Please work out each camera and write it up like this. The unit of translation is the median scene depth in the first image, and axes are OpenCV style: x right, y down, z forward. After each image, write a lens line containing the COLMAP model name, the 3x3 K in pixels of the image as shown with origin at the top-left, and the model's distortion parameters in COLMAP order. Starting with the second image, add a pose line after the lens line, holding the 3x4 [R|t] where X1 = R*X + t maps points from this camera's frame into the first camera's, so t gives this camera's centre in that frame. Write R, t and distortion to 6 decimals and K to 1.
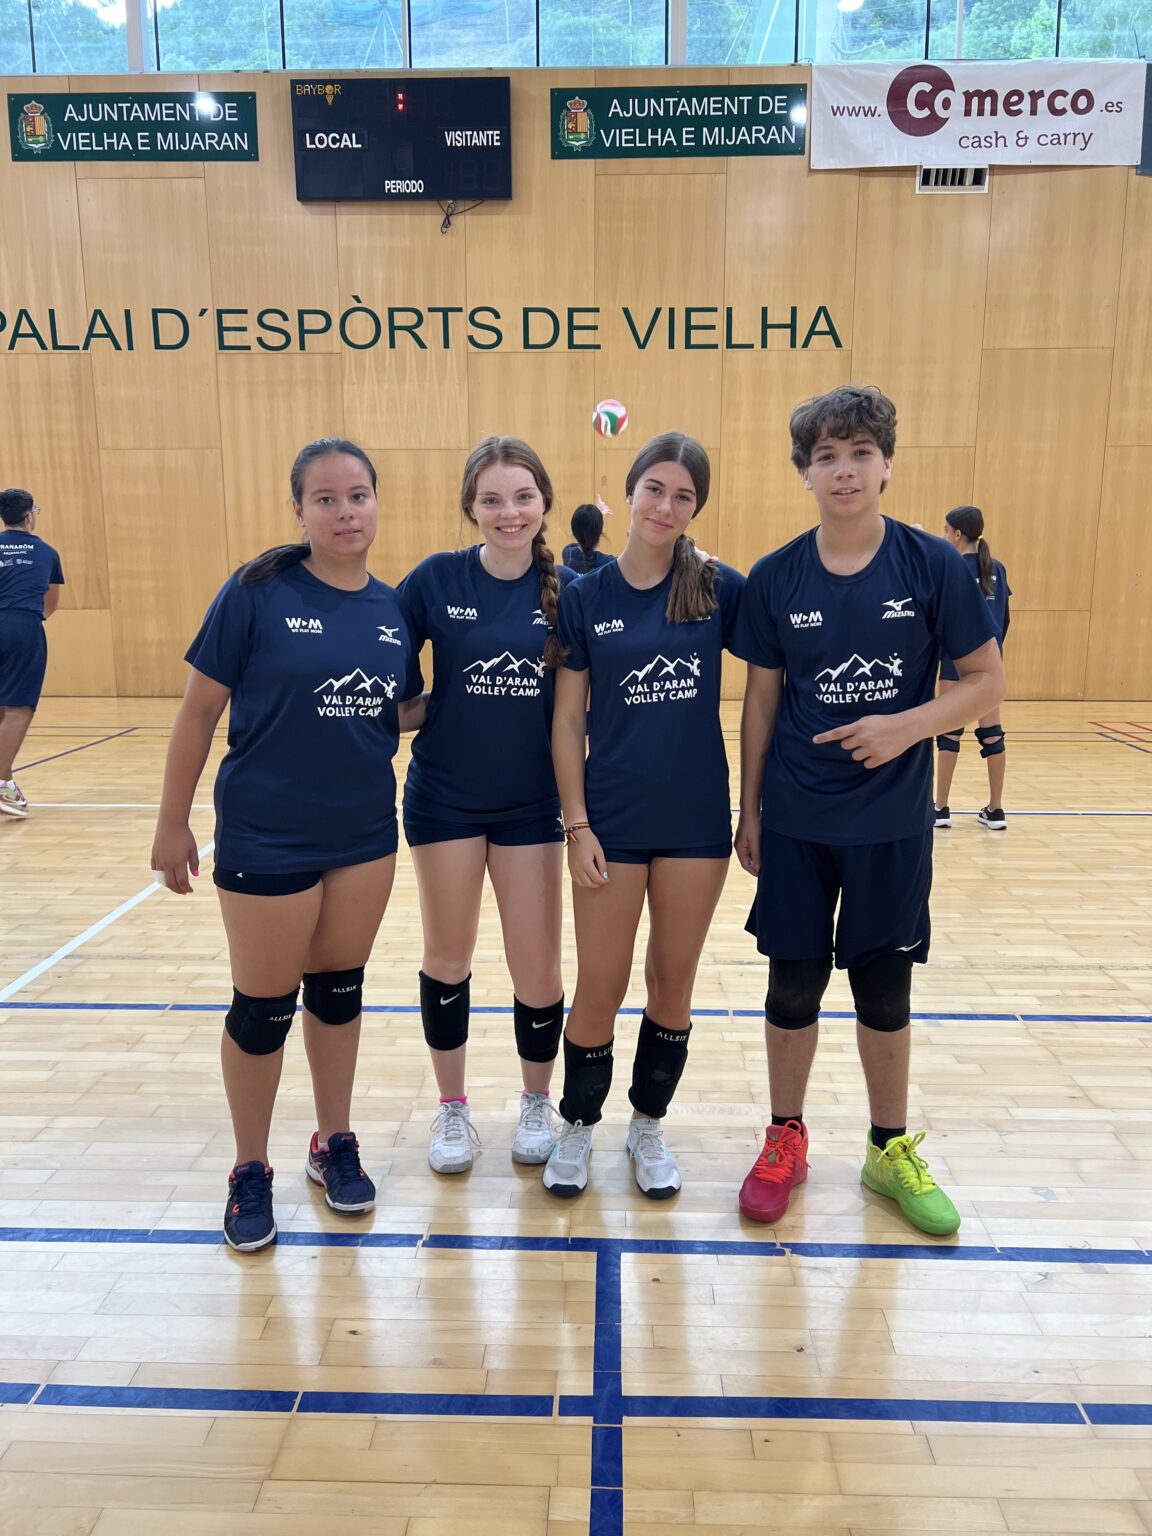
lens RADIAL K [[1155.5, 0, 577.0], [0, 1155.5, 766.2], [0, 0, 1]] dist [0.042413, -0.042490]
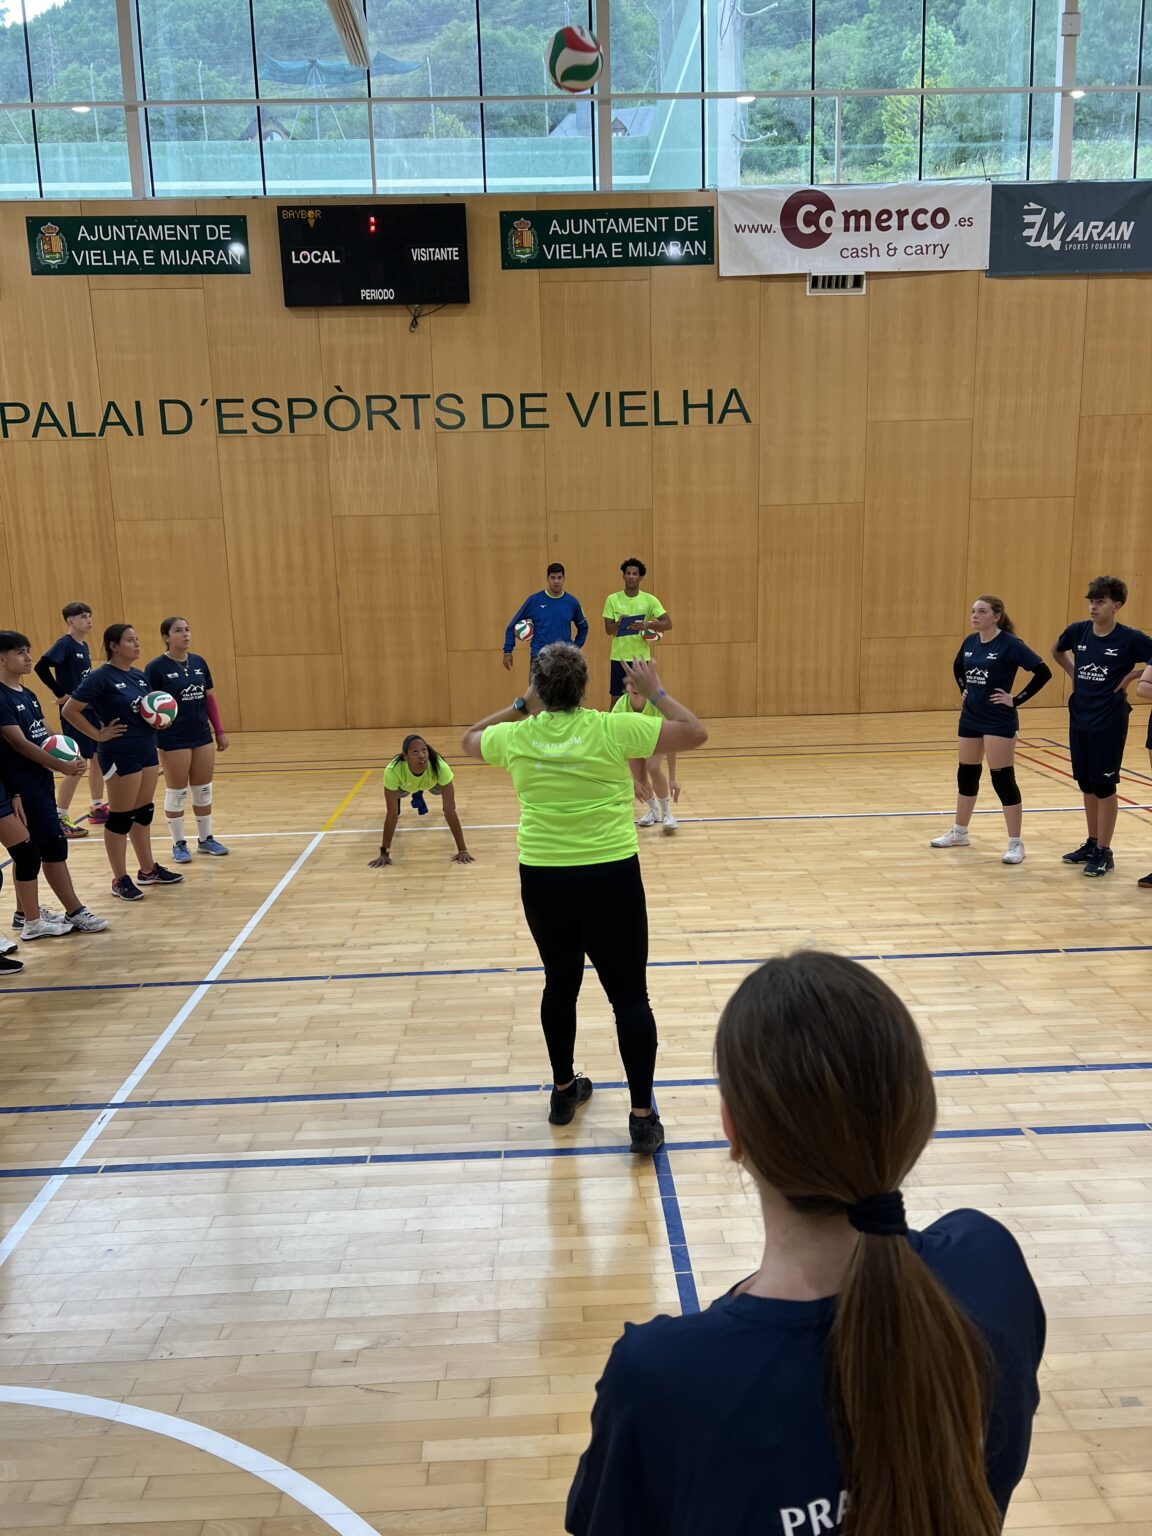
lens RADIAL K [[1155.5, 0, 572.1], [0, 1155.5, 763.8], [0, 0, 1]] dist [0.042413, -0.042490]
pose [[0.997535, -0.037656, 0.059204, -0.039124], [0.037472, 0.999289, 0.004228, -0.022251], [-0.059321, -0.002000, 0.998237, -0.179170]]
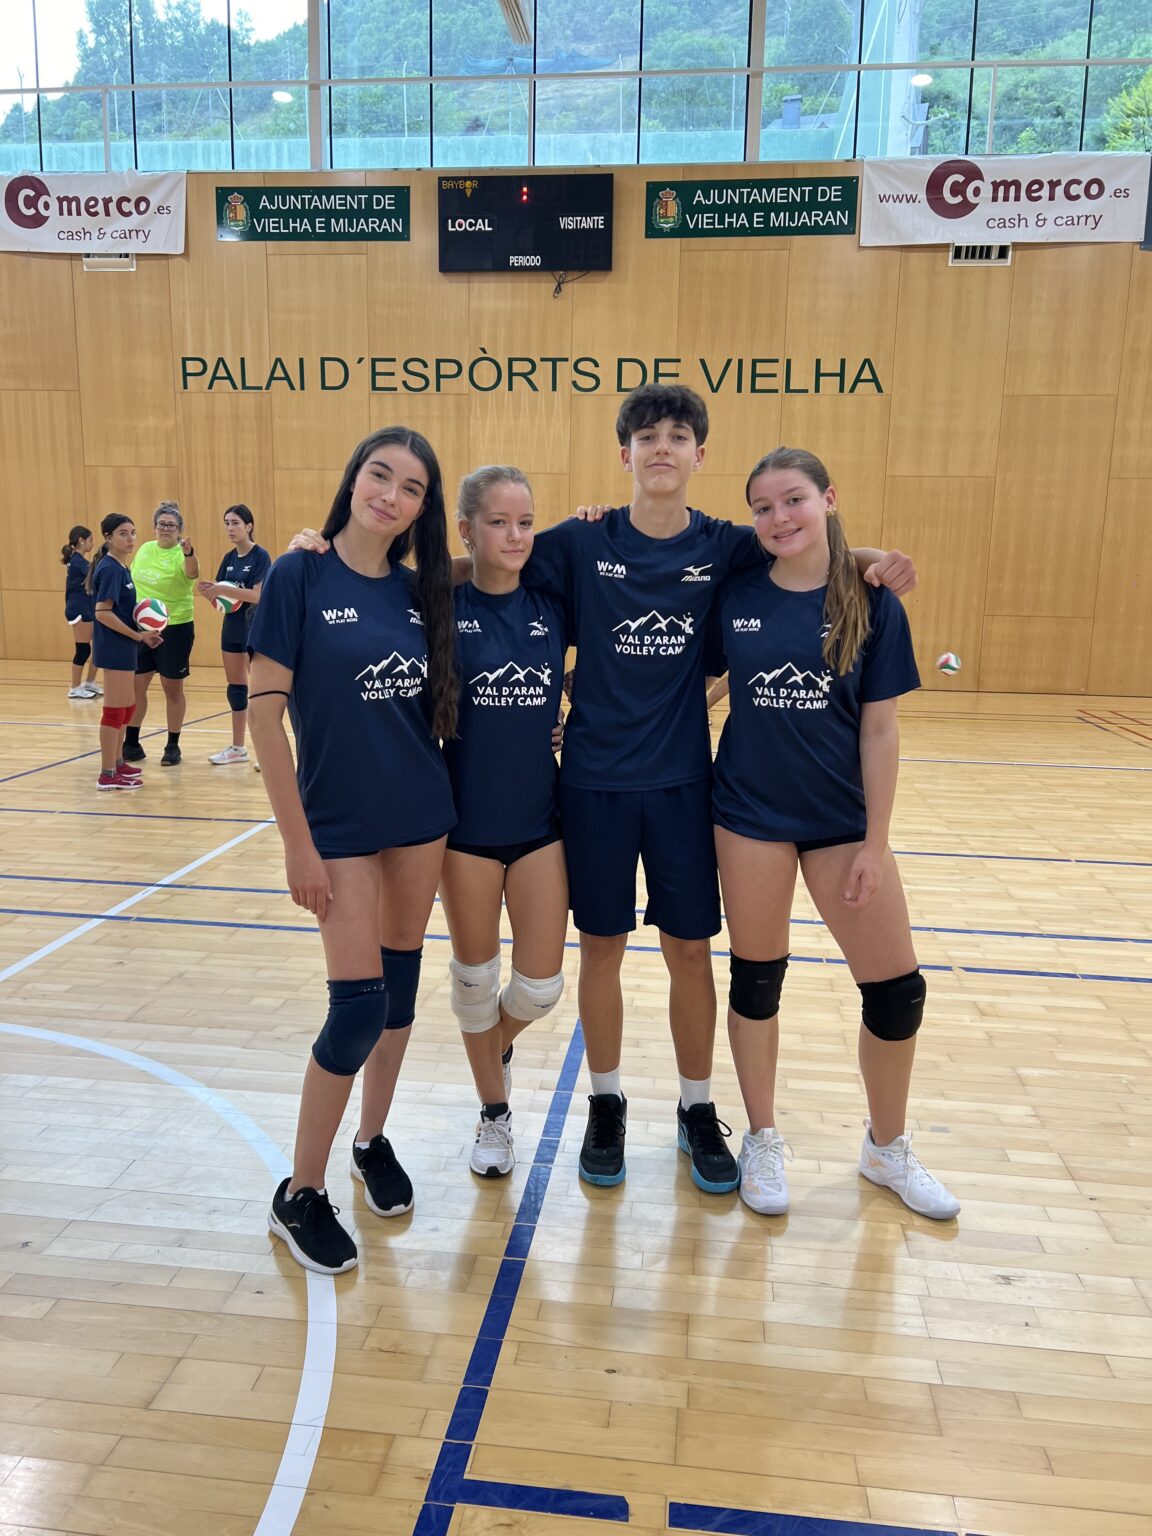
lens RADIAL K [[1155.5, 0, 569.2], [0, 1155.5, 764.7], [0, 0, 1]] dist [0.042413, -0.042490]
pose [[0.995639, 0.035803, -0.086151, 0.023293], [-0.036210, 0.999339, -0.003161, 0.037816], [0.085981, 0.006267, 0.996277, -0.217646]]
